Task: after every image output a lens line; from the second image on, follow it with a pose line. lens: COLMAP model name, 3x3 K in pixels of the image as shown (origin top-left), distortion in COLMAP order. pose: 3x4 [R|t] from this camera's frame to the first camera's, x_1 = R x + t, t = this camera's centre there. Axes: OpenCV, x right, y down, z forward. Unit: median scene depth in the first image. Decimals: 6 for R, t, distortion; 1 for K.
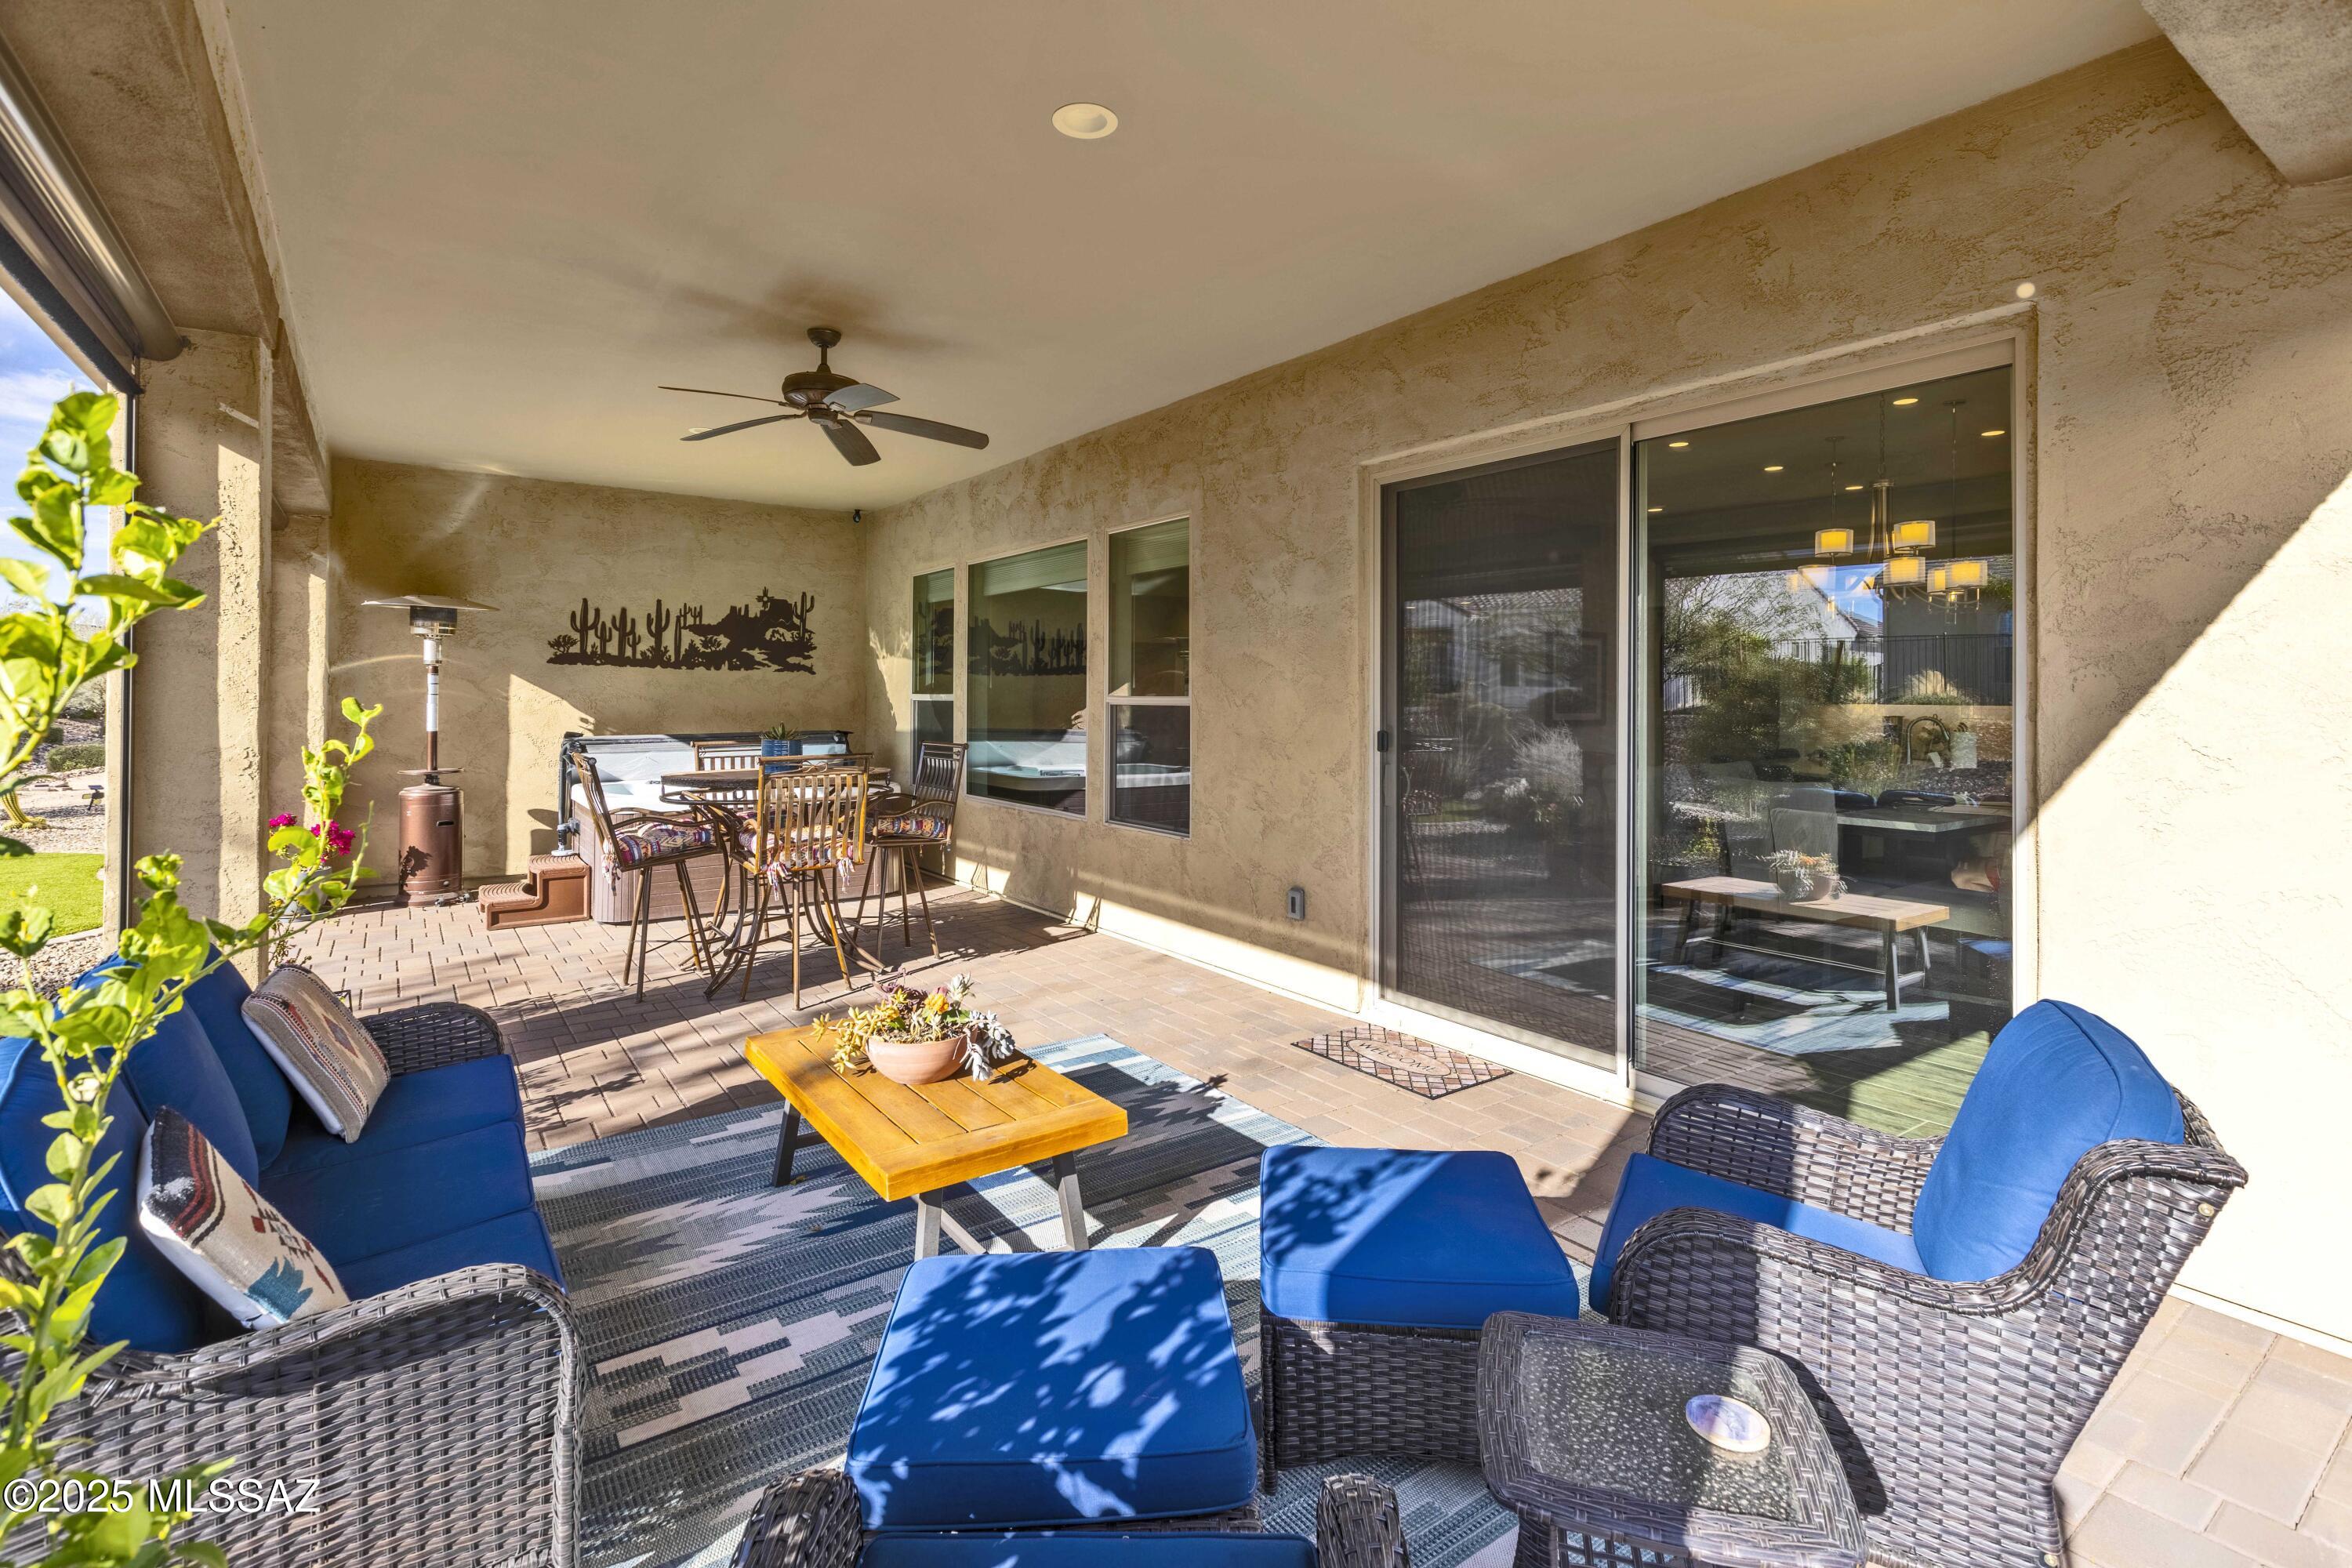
lens RADIAL K [[1103.3, 0, 1179.0], [0, 1103.3, 684.4], [0, 0, 1]] dist [0.011720, 0.001080]
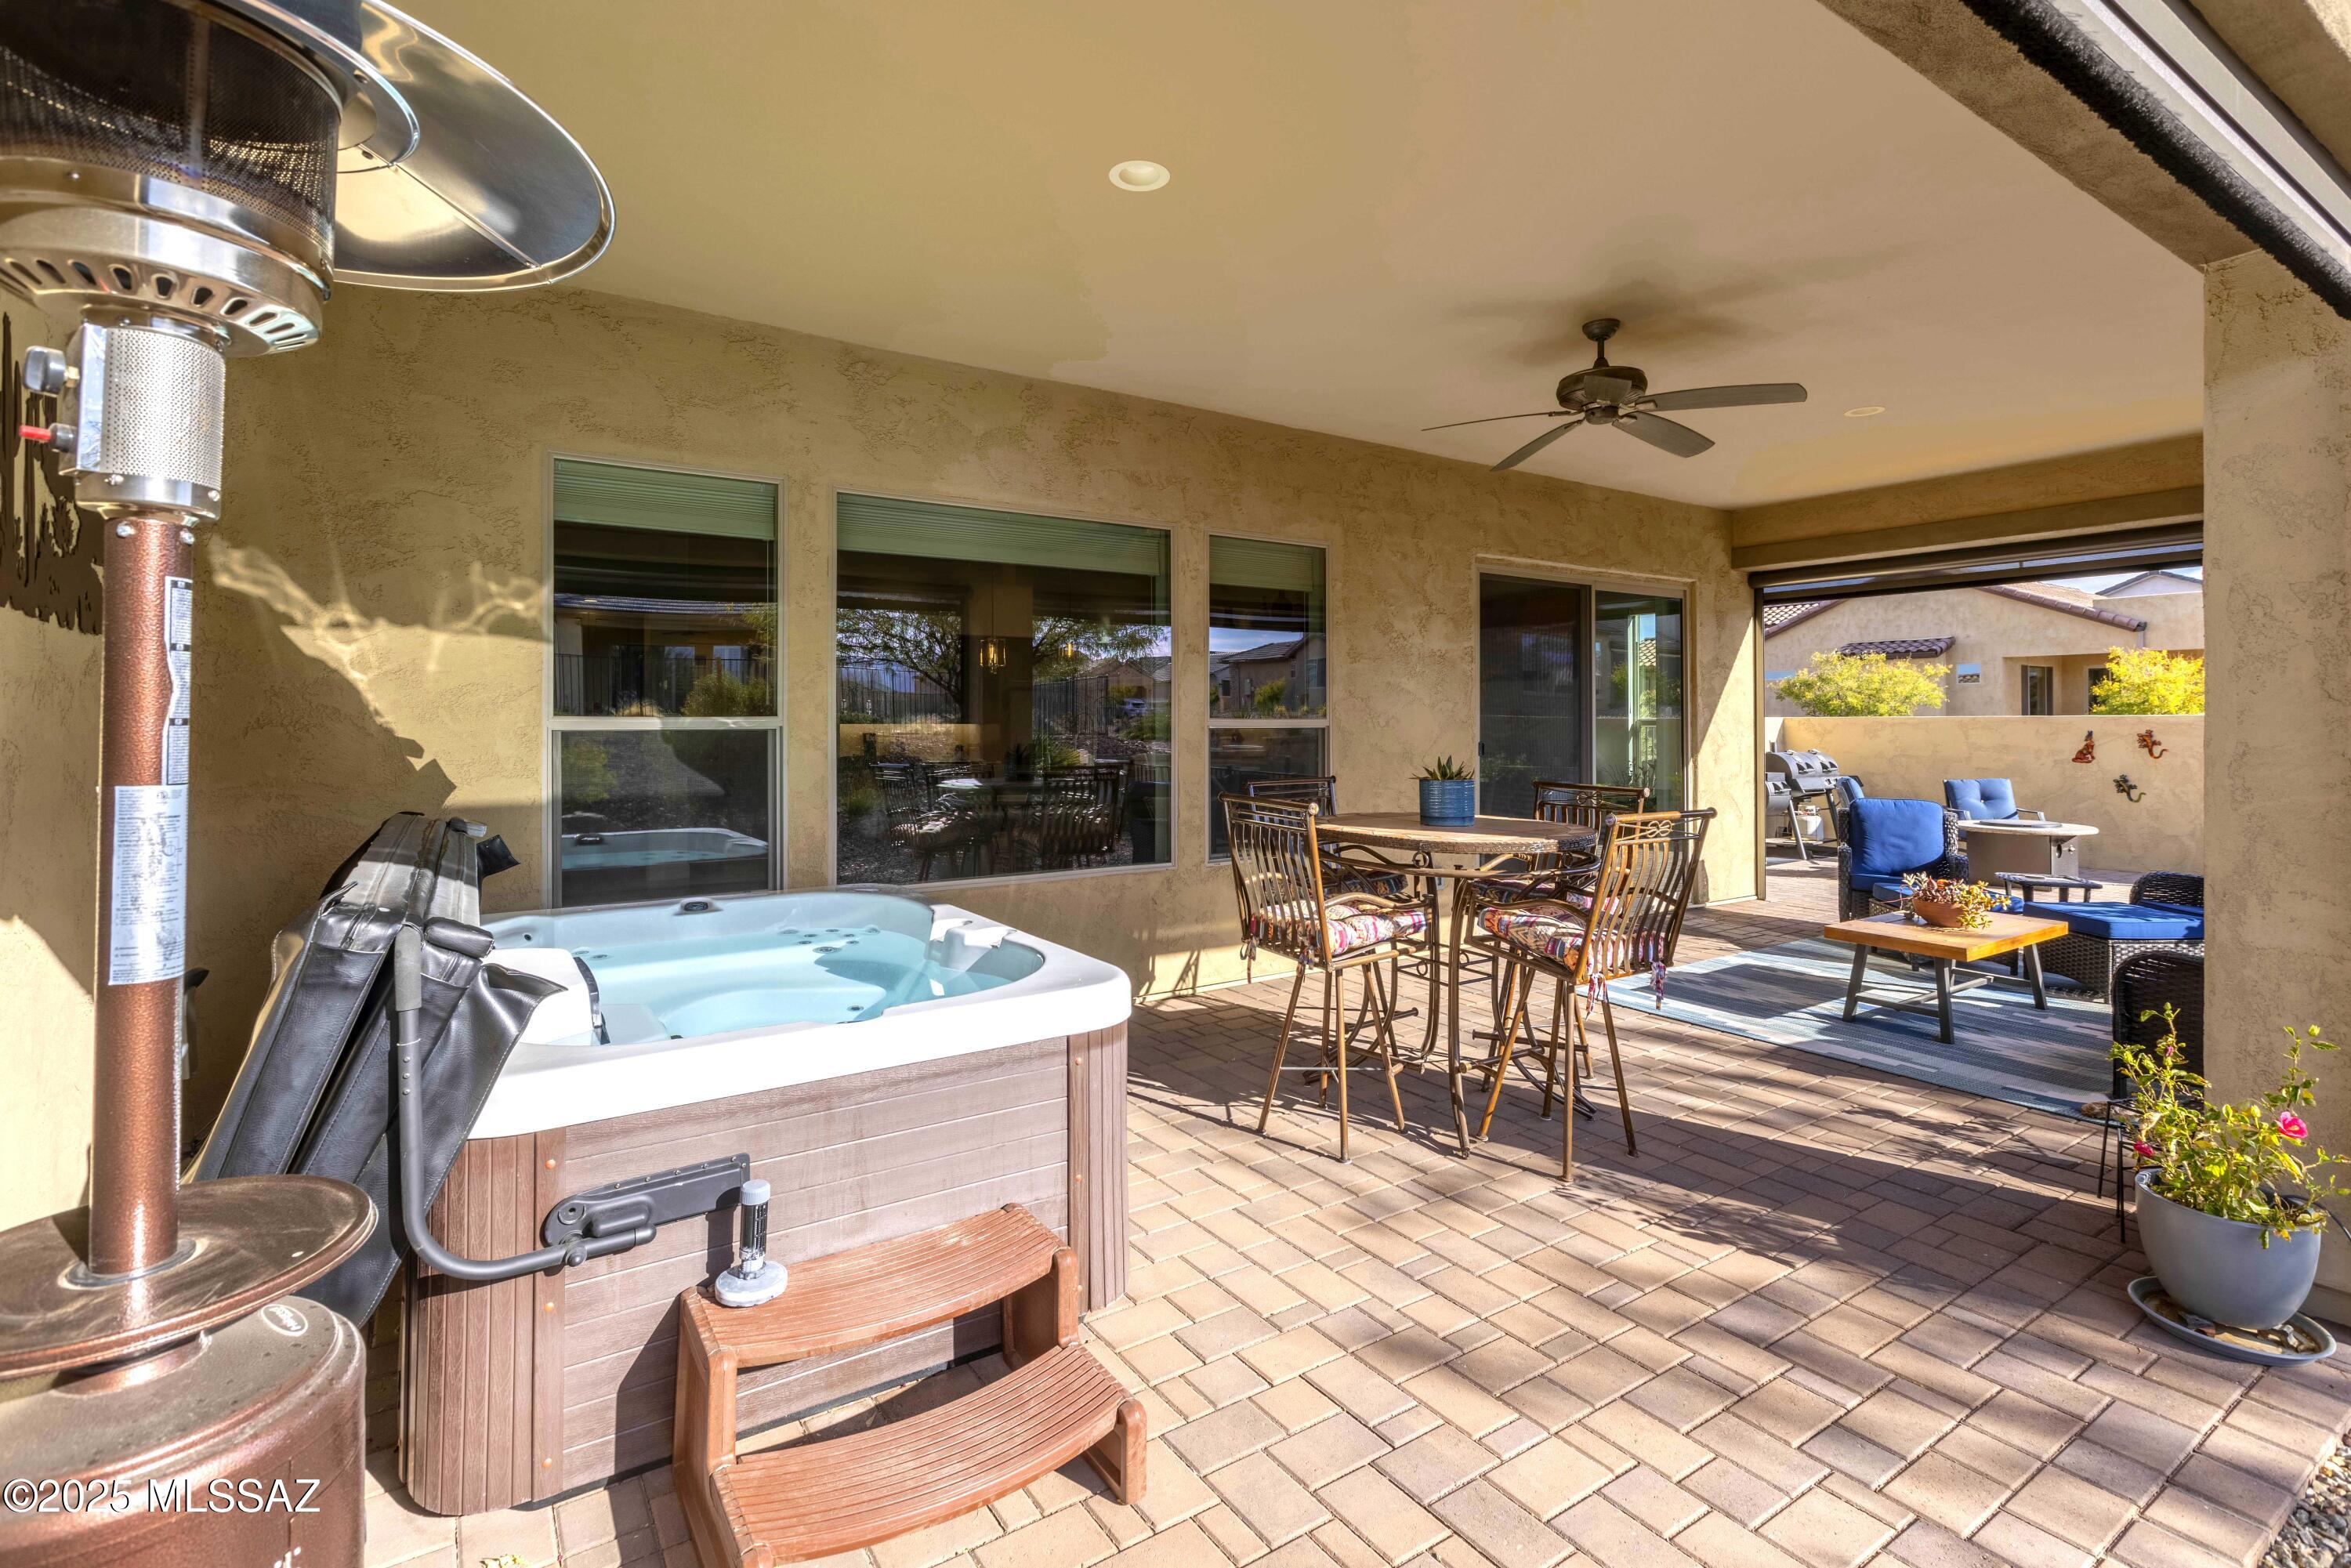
lens RADIAL K [[1102.8, 0, 1184.5], [0, 1102.8, 710.3], [0, 0, 1]] dist [0.011720, 0.001080]
pose [[0.029068, 0.002768, 0.999574, -0.935561], [-0.011617, 0.999930, -0.002431, 0.006623], [-0.999510, -0.011542, 0.029098, 0.983370]]
